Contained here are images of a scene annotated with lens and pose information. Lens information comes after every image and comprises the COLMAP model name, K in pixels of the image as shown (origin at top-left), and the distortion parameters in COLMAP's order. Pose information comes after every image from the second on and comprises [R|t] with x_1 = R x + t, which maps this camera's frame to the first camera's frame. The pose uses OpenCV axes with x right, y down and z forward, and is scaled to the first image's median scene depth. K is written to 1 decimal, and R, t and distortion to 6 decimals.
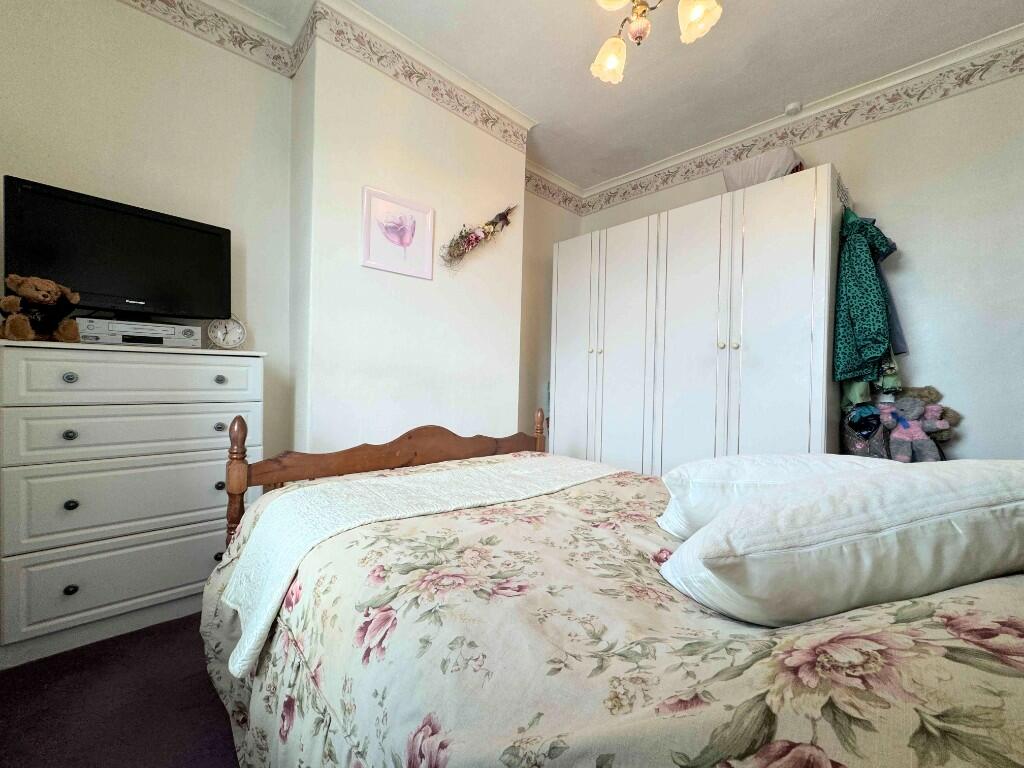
lens RADIAL K [[414.5, 0, 509.7], [0, 414.5, 385.4], [0, 0, 1]] dist [0.002153, -0.000142]
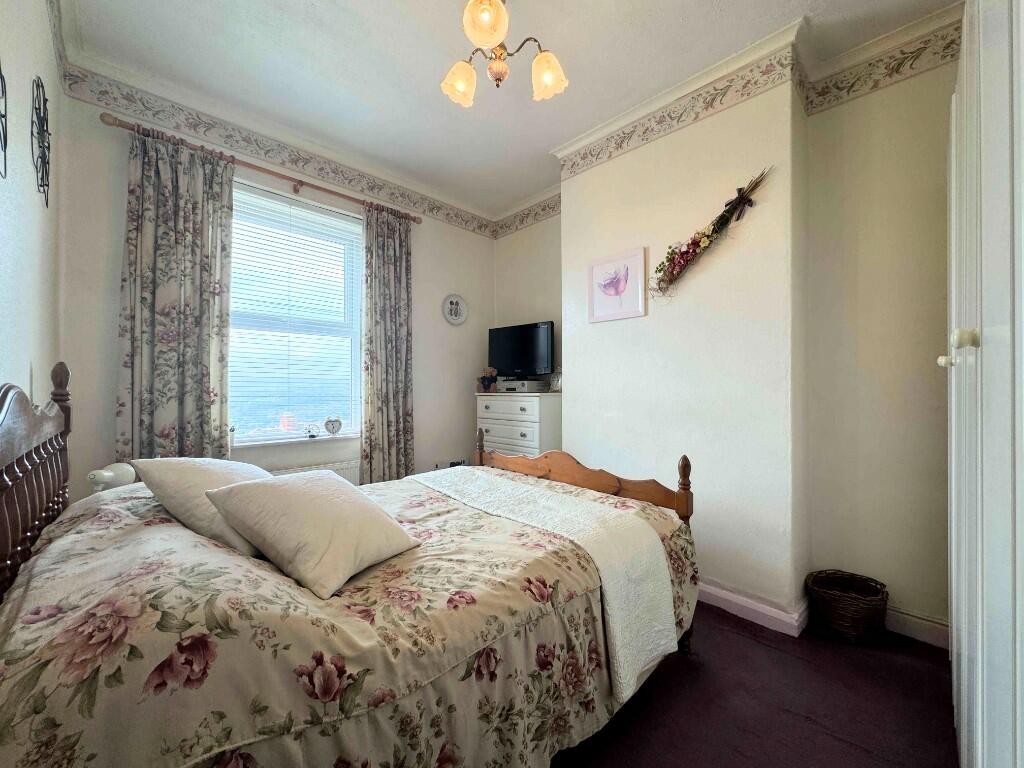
lens RADIAL K [[414.5, 0, 510.0], [0, 414.5, 385.7], [0, 0, 1]] dist [0.002153, -0.000142]
pose [[0.010666, -0.028278, -0.999543, 0.908722], [-0.017670, 0.999439, -0.028464, -0.051431], [0.999787, 0.017966, 0.010160, 0.728295]]
